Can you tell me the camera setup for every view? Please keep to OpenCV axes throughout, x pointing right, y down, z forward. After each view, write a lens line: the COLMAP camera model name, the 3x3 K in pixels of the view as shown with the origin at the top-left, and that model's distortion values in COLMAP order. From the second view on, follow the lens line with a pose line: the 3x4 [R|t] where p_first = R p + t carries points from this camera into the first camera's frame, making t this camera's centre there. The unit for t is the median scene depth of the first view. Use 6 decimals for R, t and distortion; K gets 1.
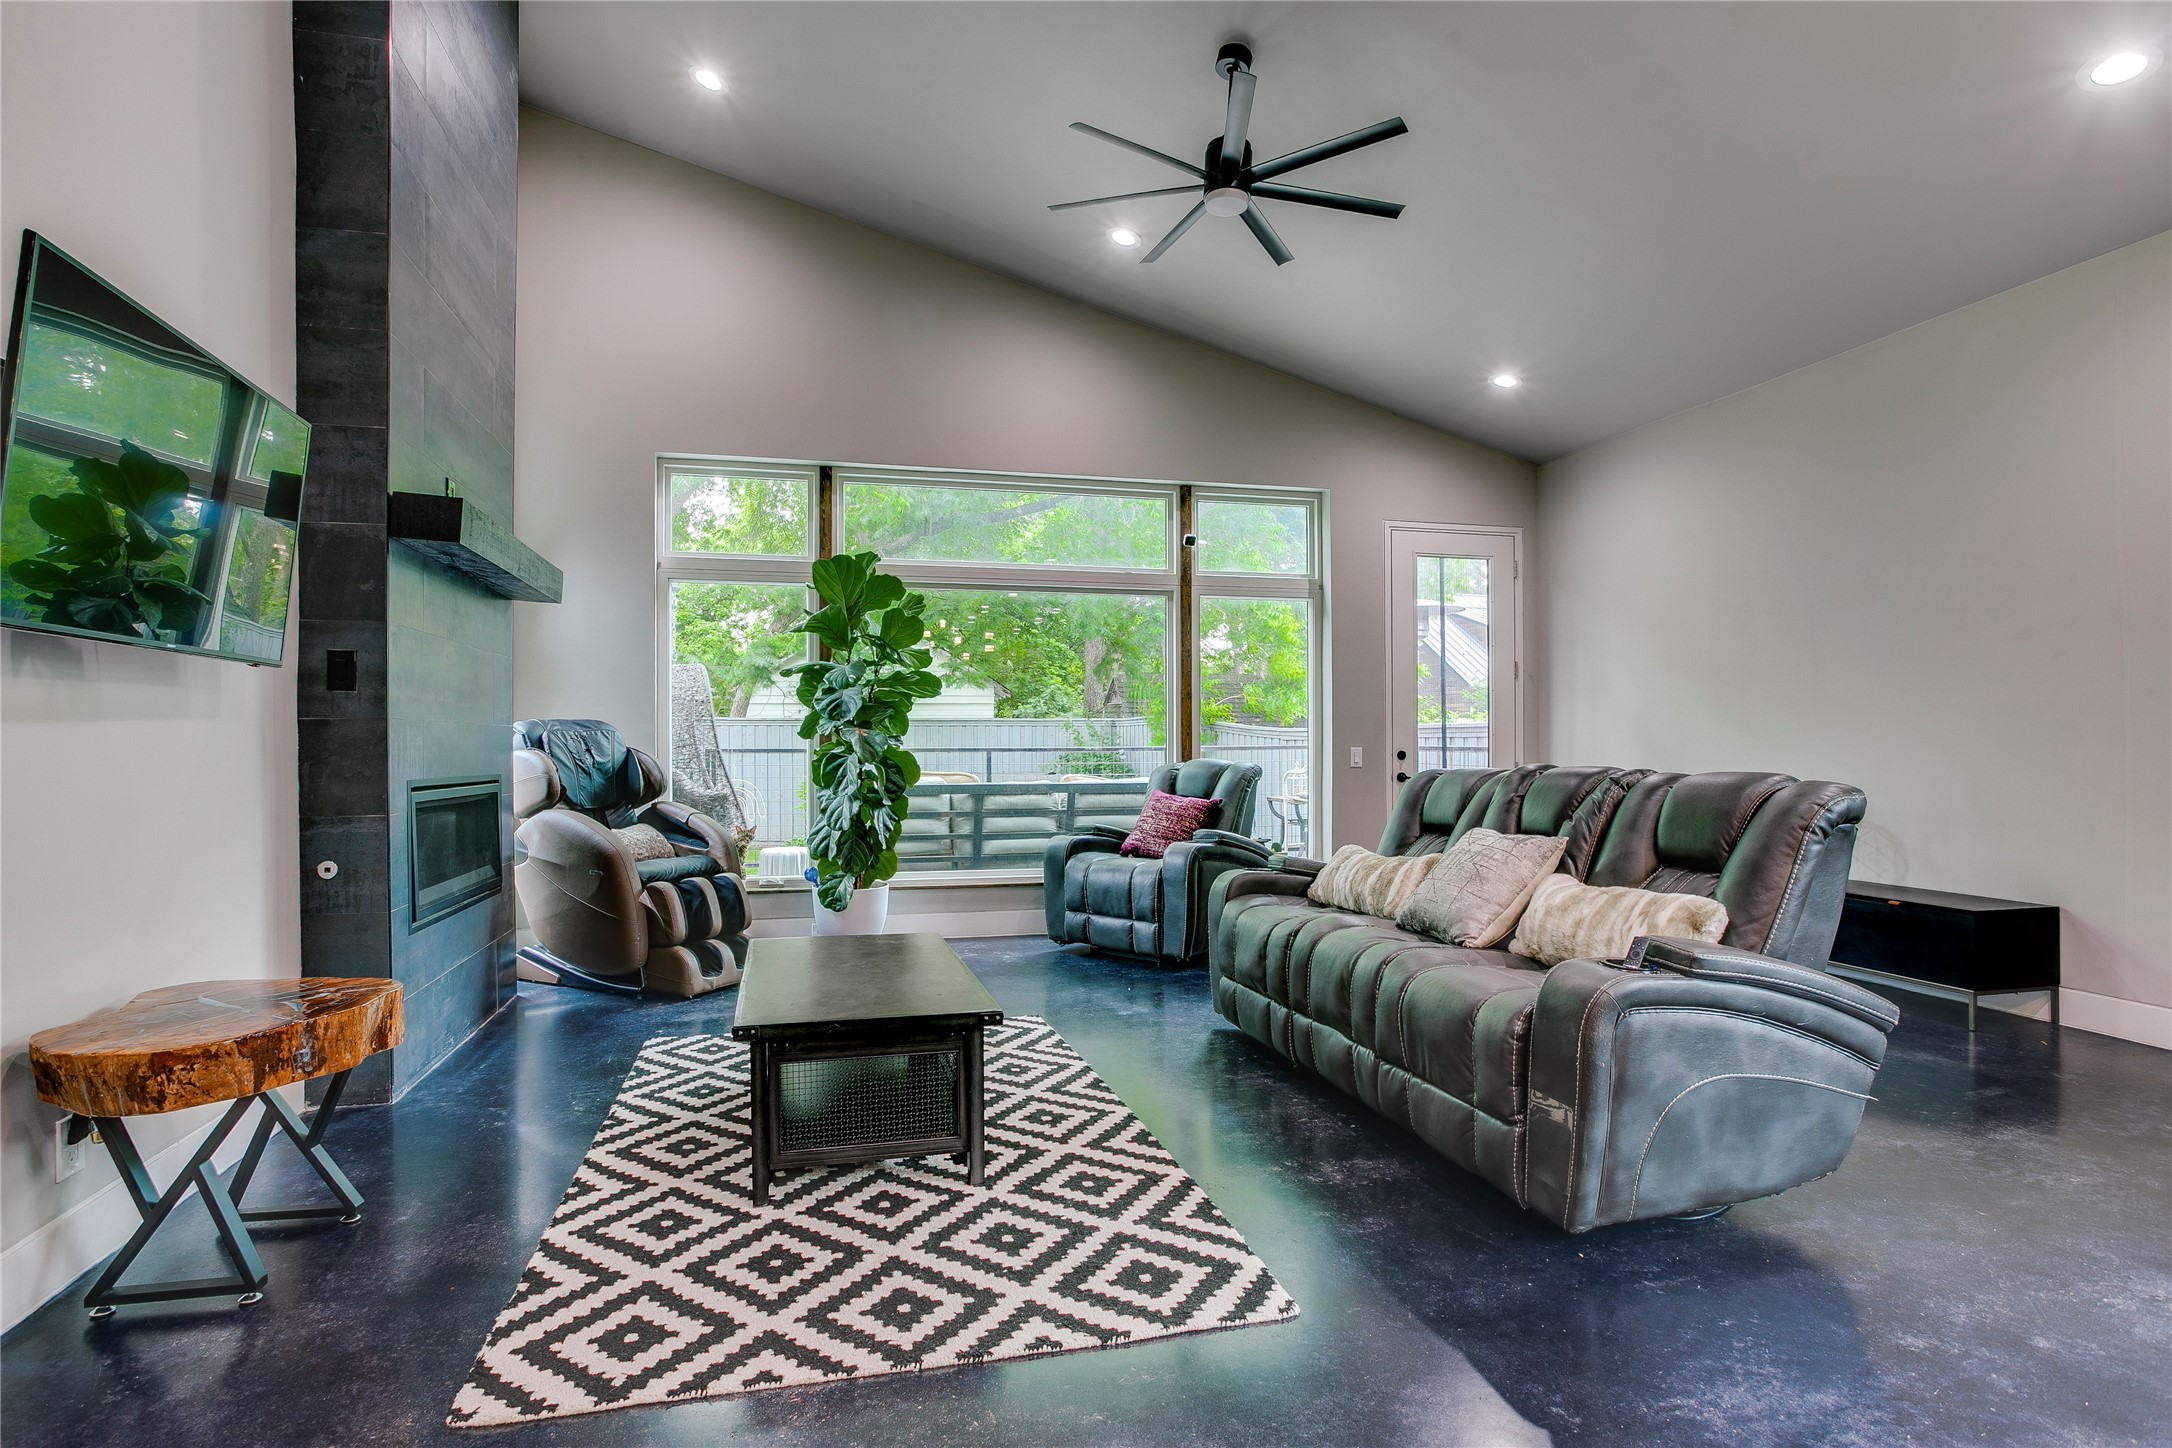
lens RADIAL K [[1083.3, 0, 1044.8], [0, 1083.3, 748.7], [0, 0, 1]] dist [-0.035676, 0.018452]
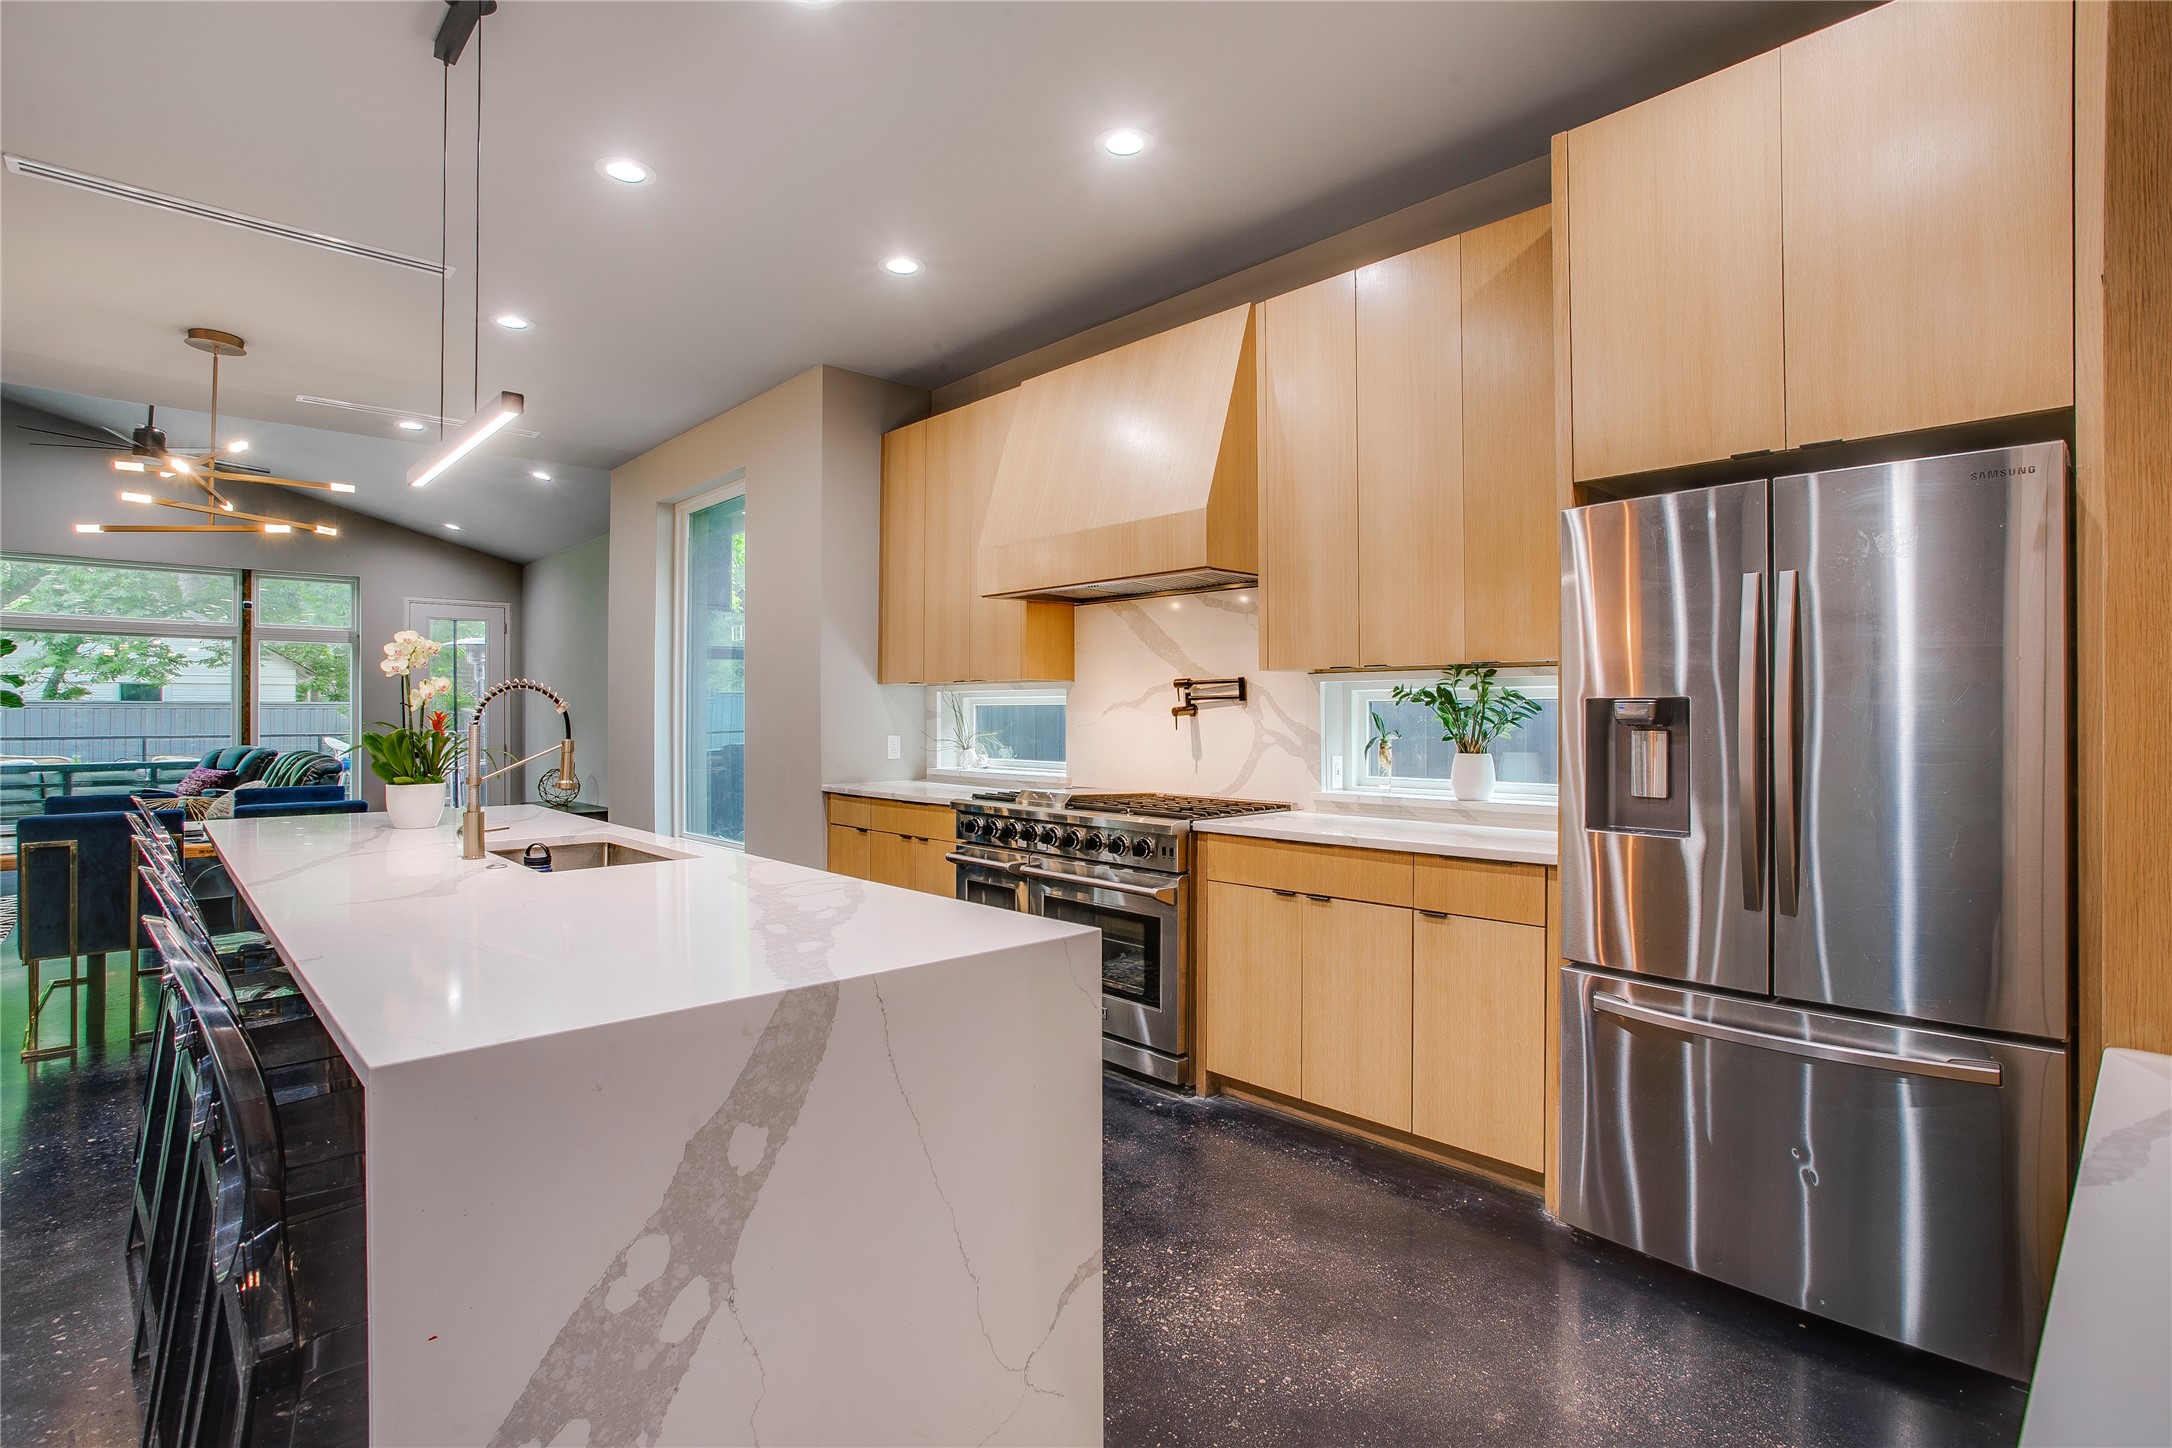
lens RADIAL K [[1059.8, 0, 1080.1], [0, 1059.8, 711.2], [0, 0, 1]] dist [-0.045288, 0.023079]
pose [[0.867712, 0.003531, 0.497055, 0.624497], [0.000969, 0.999961, -0.008795, -0.036837], [-0.497066, 0.008113, 0.867675, -1.293352]]
